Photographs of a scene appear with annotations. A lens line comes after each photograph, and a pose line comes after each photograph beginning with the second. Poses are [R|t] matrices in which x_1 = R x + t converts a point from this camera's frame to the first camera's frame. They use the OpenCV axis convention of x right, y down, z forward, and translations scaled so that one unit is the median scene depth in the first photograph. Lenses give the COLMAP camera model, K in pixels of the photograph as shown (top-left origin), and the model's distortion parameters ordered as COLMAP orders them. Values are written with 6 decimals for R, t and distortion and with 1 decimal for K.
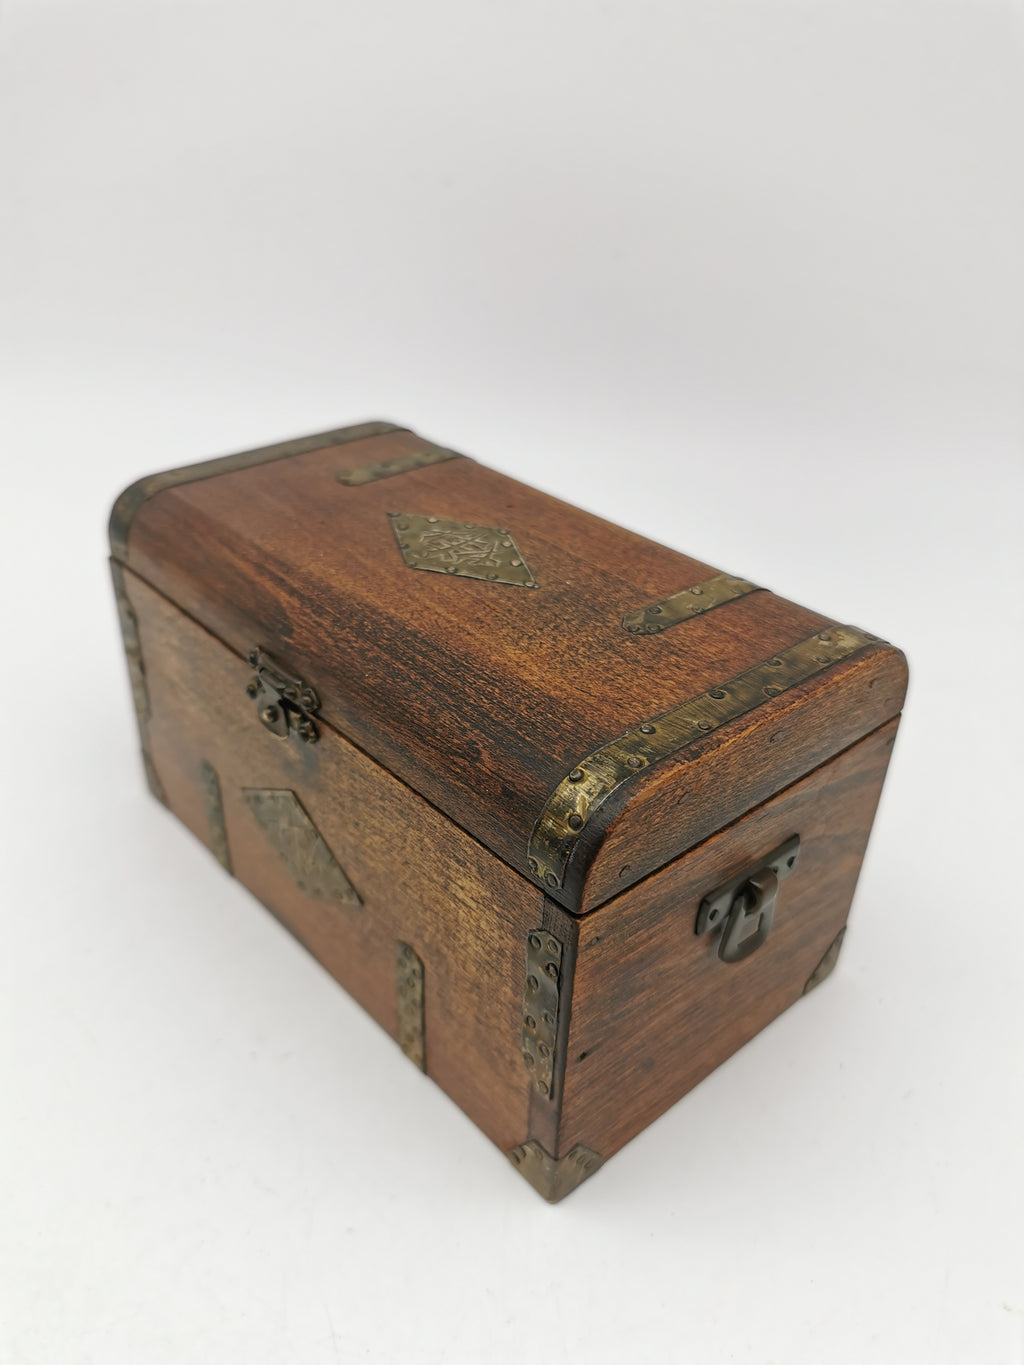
lens RADIAL K [[1087.6, 0, 505.7], [0, 1087.6, 675.3], [0, 0, 1]] dist [-0.000435, 0.019032]
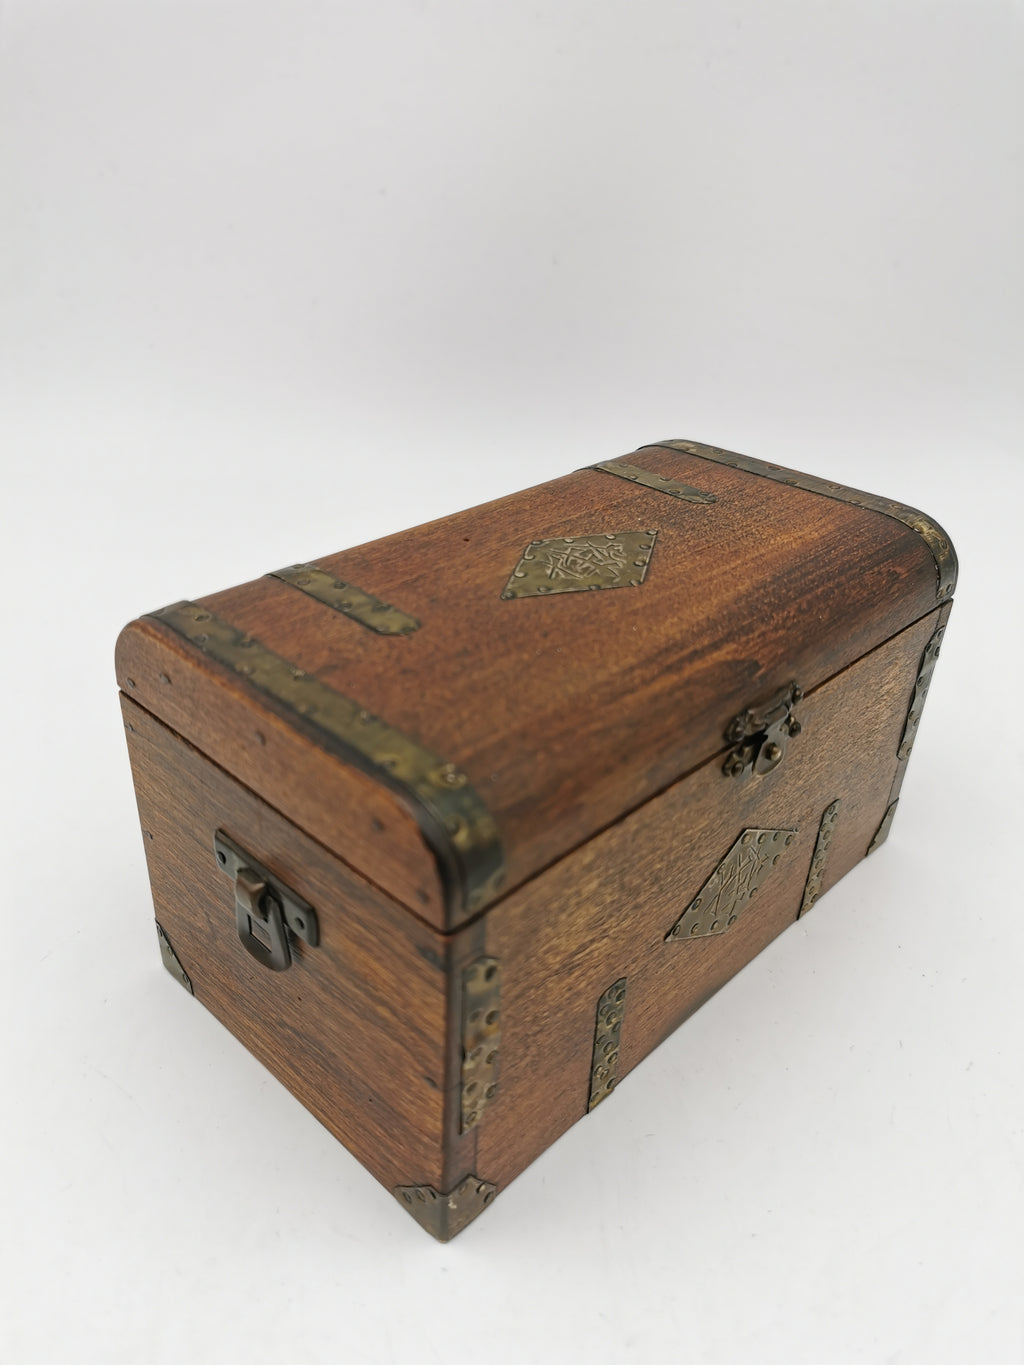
lens RADIAL K [[1087.6, 0, 506.0], [0, 1087.6, 694.9], [0, 0, 1]] dist [-0.000435, 0.019032]
pose [[-0.068852, -0.549632, 0.832565, -1.000710], [0.487837, 0.709412, 0.508674, -0.618579], [-0.870215, 0.441179, 0.219287, 1.013501]]
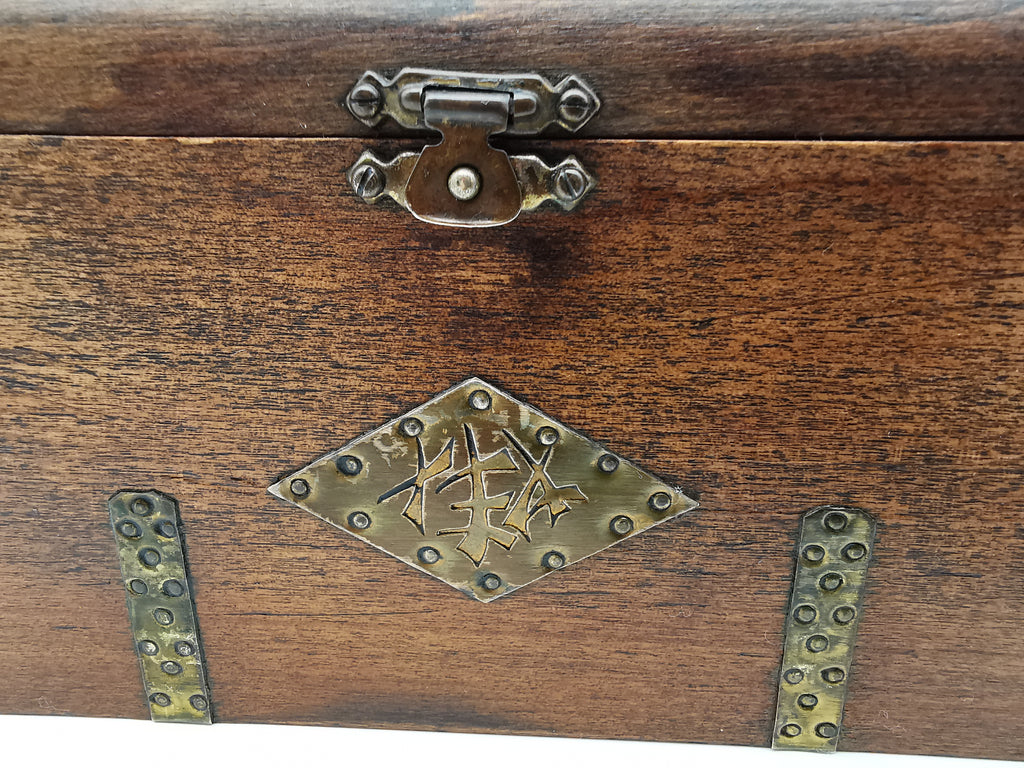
lens RADIAL K [[788.8, 0, 505.6], [0, 788.8, 380.8], [0, 0, 1]] dist [-0.009278, 0.034479]
pose [[0.711363, -0.258845, 0.653423, -0.471615], [0.384622, 0.921512, -0.053683, 0.147519], [-0.588242, 0.289509, 0.755087, 0.783762]]
